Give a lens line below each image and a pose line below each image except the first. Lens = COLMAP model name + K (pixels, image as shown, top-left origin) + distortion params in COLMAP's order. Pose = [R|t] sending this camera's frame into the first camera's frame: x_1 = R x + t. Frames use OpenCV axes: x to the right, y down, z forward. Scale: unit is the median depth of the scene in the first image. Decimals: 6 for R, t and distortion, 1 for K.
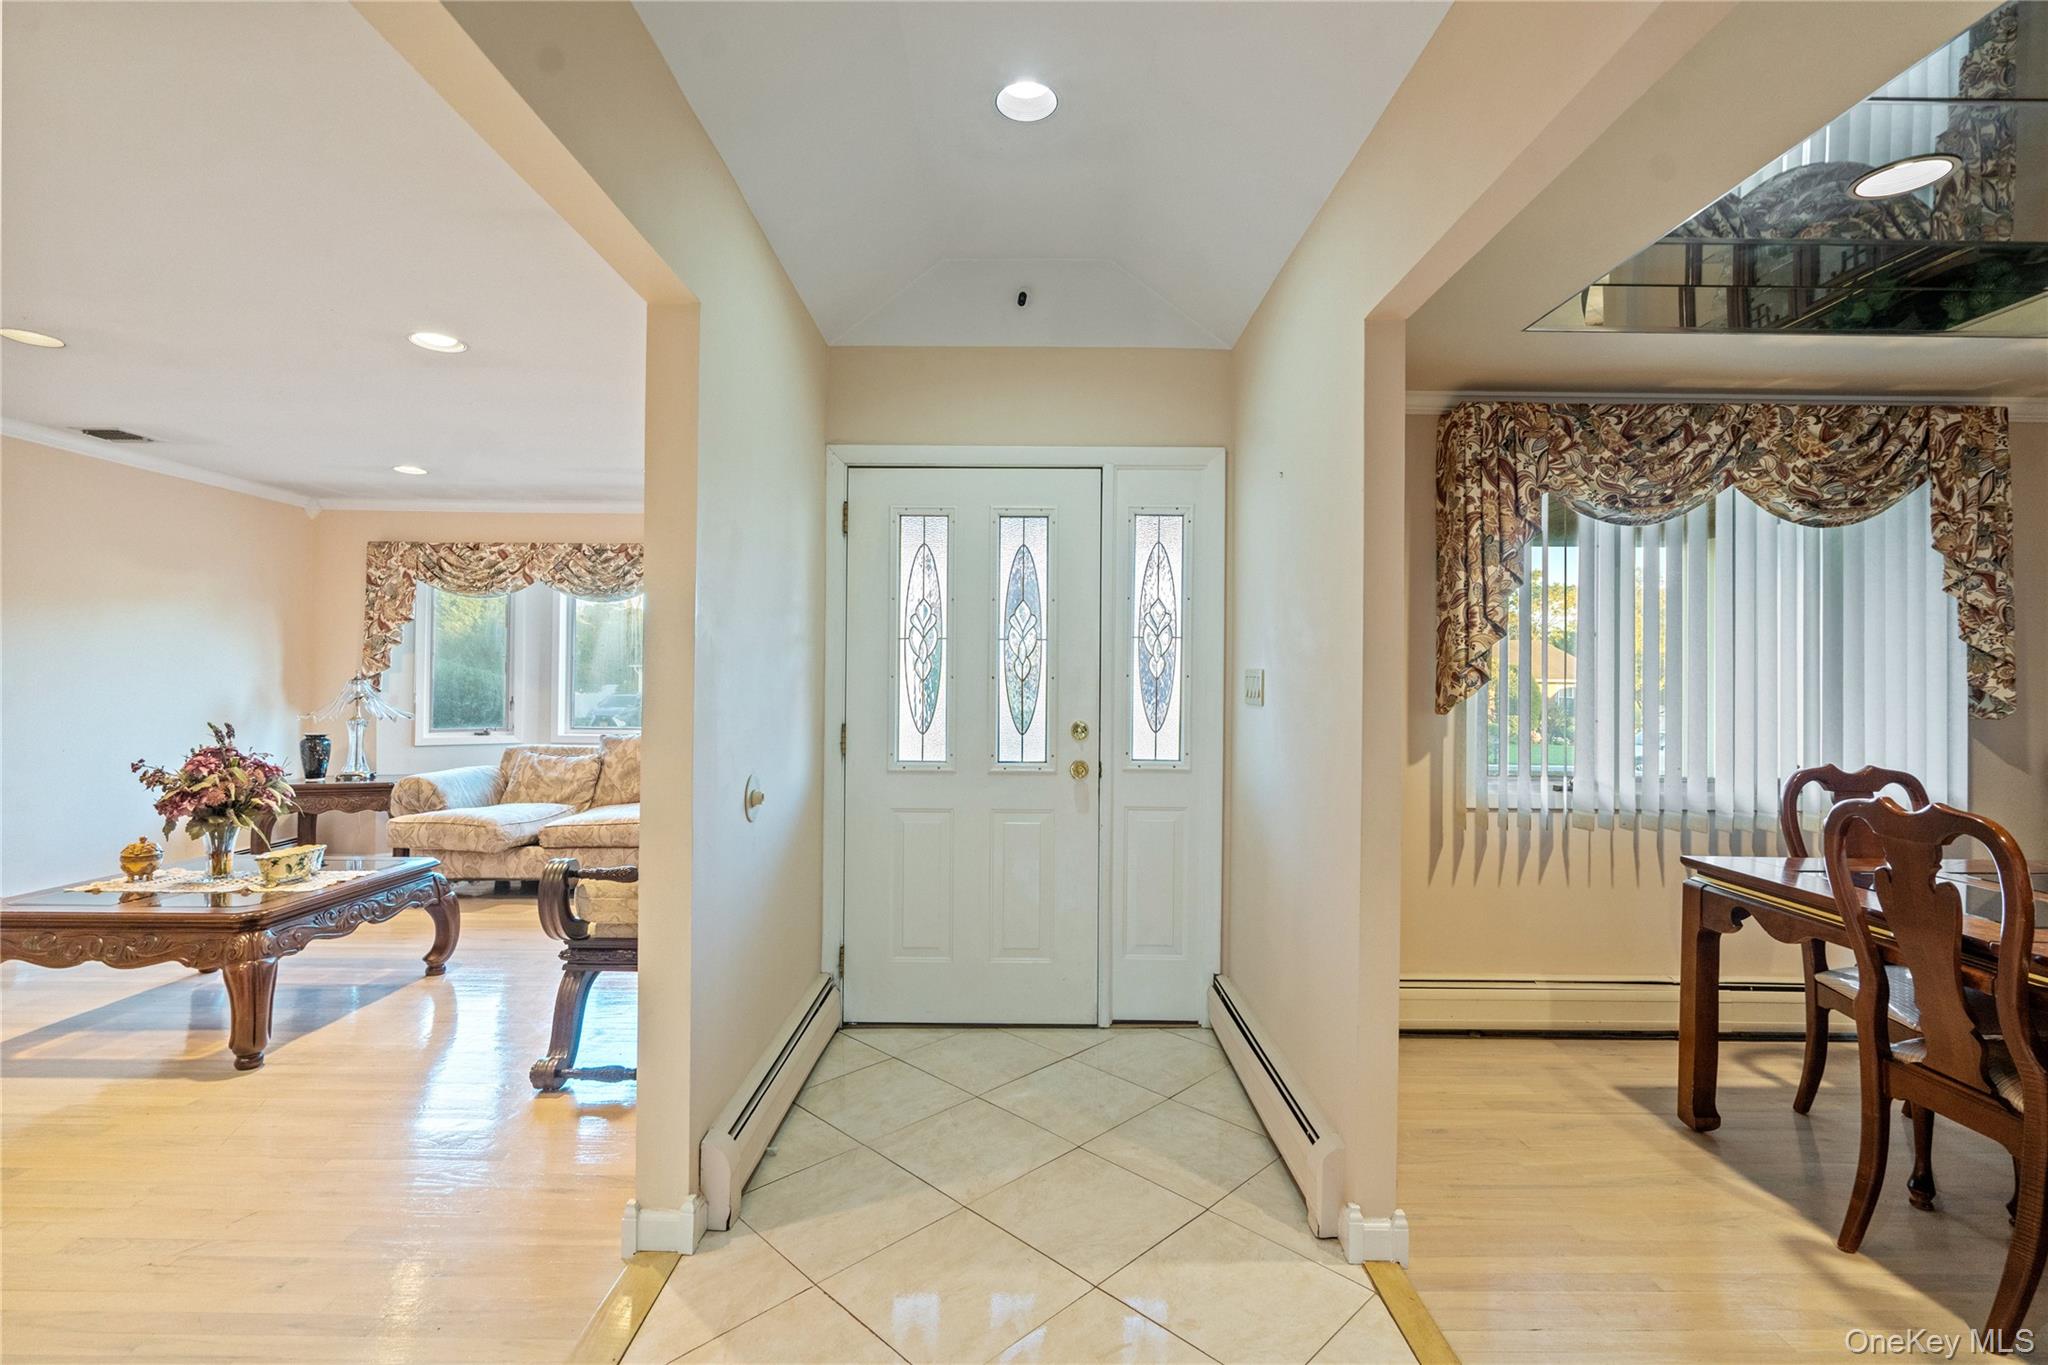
lens RADIAL K [[934.4, 0, 1027.4], [0, 934.4, 671.6], [0, 0, 1]] dist [-0.000514, 0.000697]
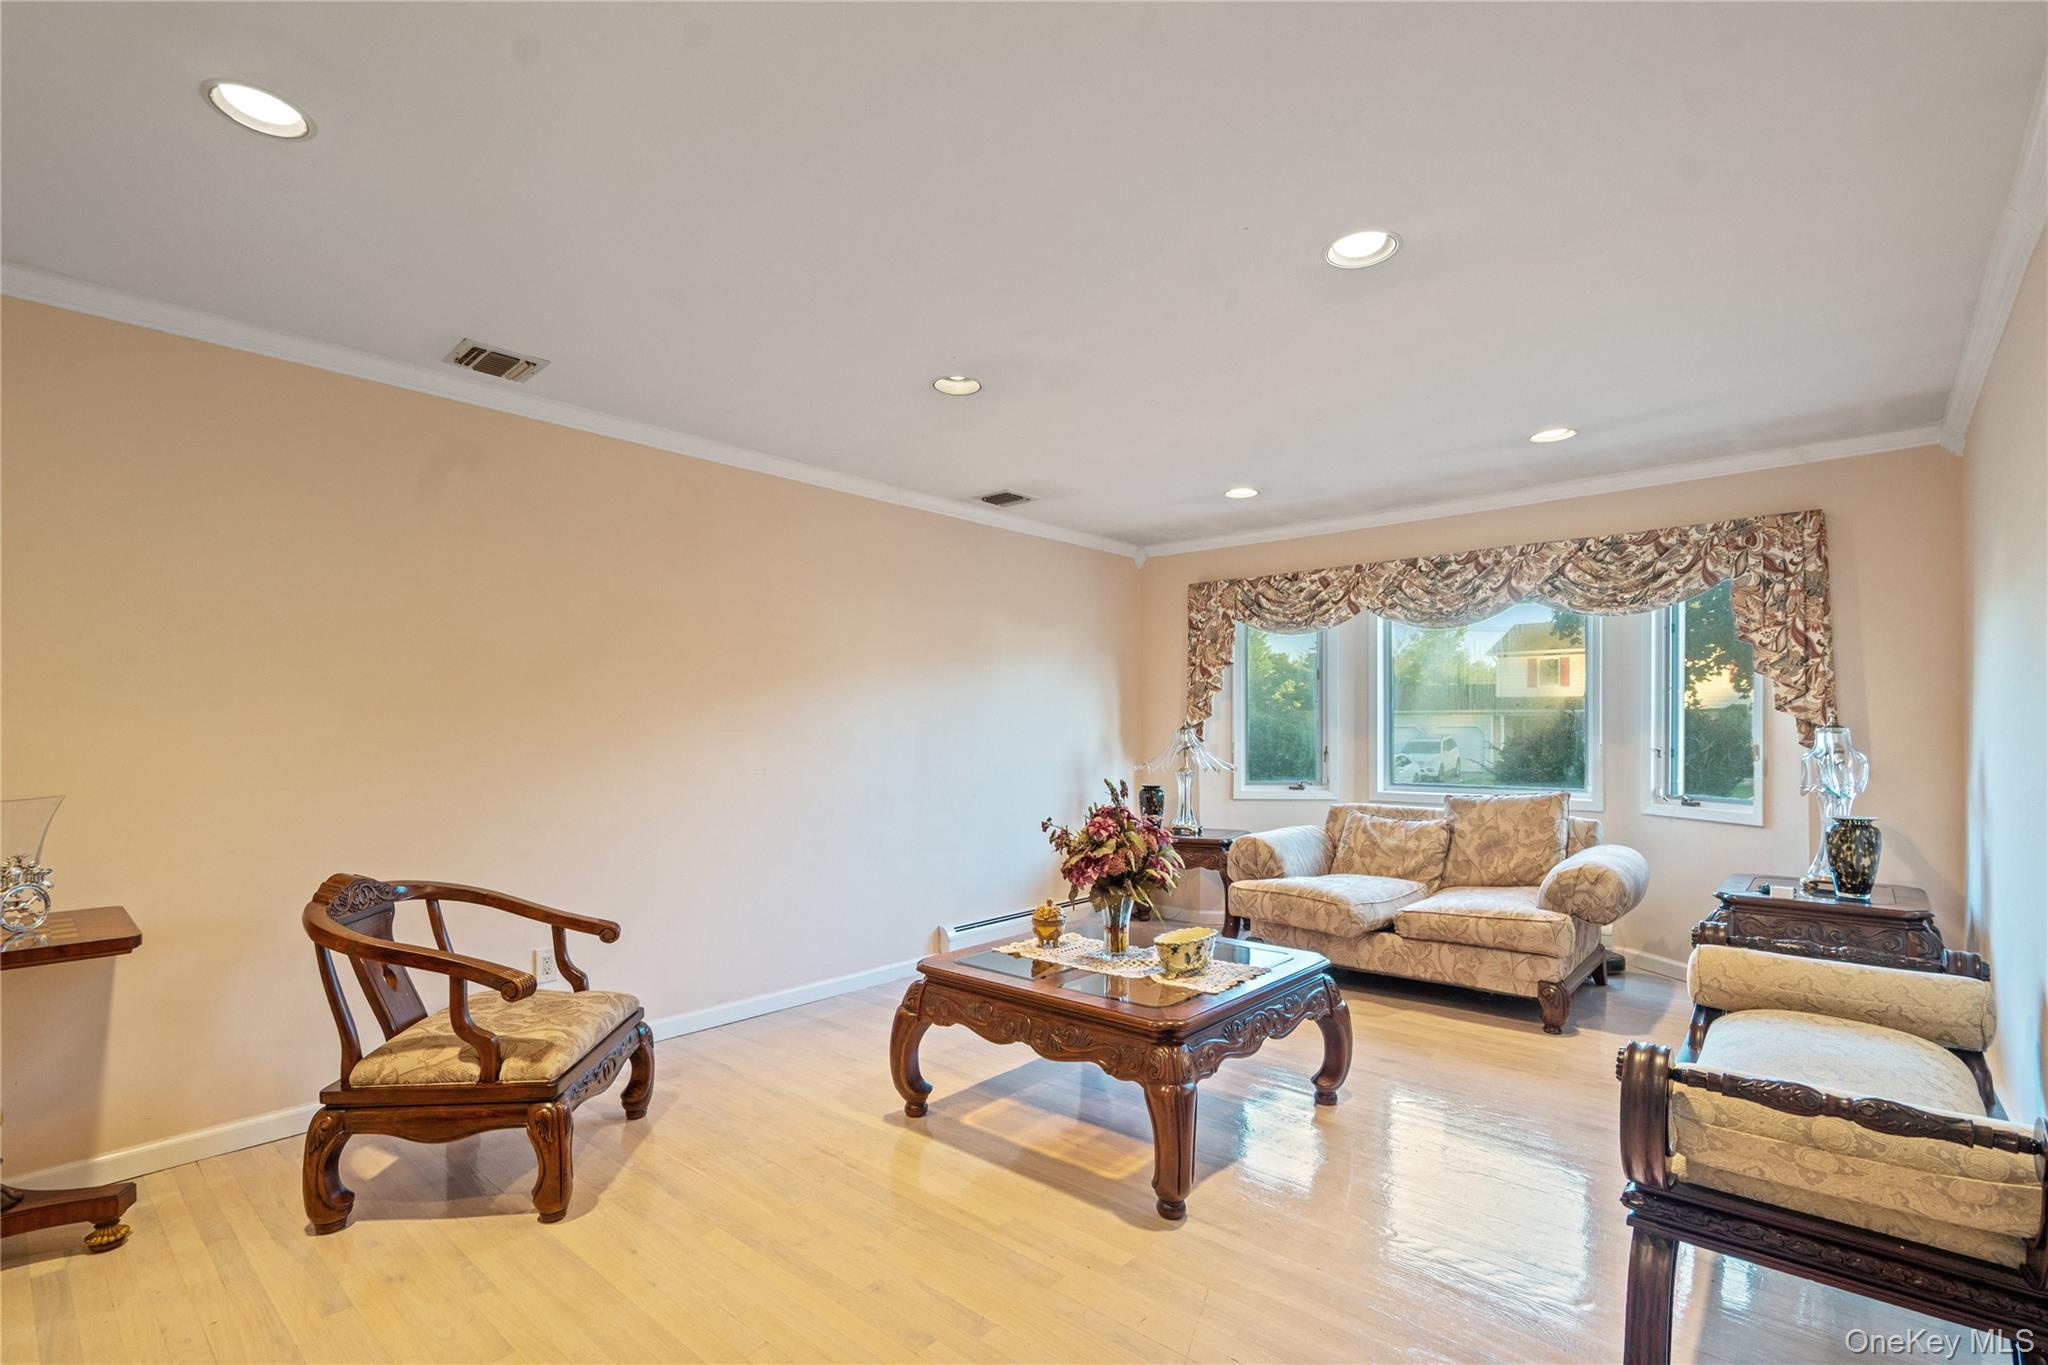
lens RADIAL K [[934.4, 0, 1016.9], [0, 934.4, 738.9], [0, 0, 1]] dist [-0.000514, 0.000697]
pose [[0.747371, -0.003260, -0.664399, -0.228494], [0.018184, 0.999714, 0.015550, 0.000907], [0.664158, -0.023703, 0.747217, 0.185850]]
